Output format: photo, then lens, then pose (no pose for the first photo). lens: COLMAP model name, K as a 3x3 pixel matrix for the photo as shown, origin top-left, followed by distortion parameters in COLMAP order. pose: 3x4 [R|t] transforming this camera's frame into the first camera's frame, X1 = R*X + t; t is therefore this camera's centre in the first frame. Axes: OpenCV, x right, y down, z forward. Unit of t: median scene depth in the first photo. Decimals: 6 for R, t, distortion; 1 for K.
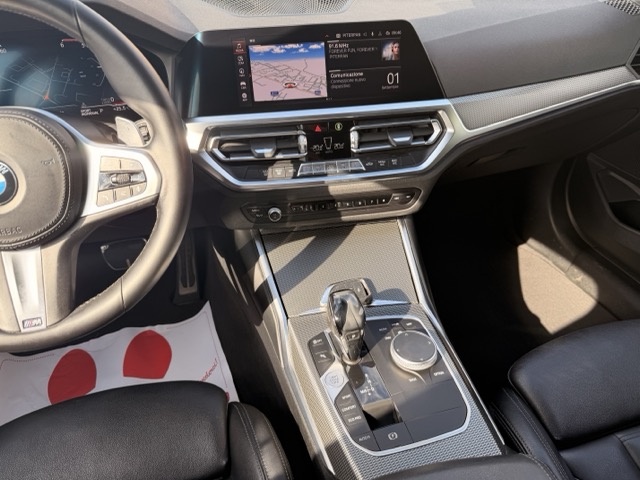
lens RADIAL K [[449.4, 0, 320.0], [0, 449.4, 240.0], [0, 0, 1]] dist [0.191622, -0.355572]
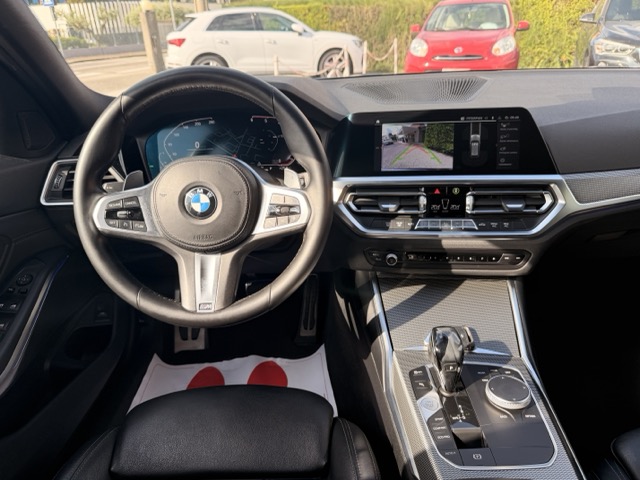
lens RADIAL K [[453.2, 0, 320.0], [0, 453.2, 240.0], [0, 0, 1]] dist [0.037628, -0.068616]
pose [[0.959731, 0.092143, -0.265379, 0.027725], [-0.136989, 0.978251, -0.155753, 0.102137], [0.245255, 0.185835, 0.951481, -0.165581]]
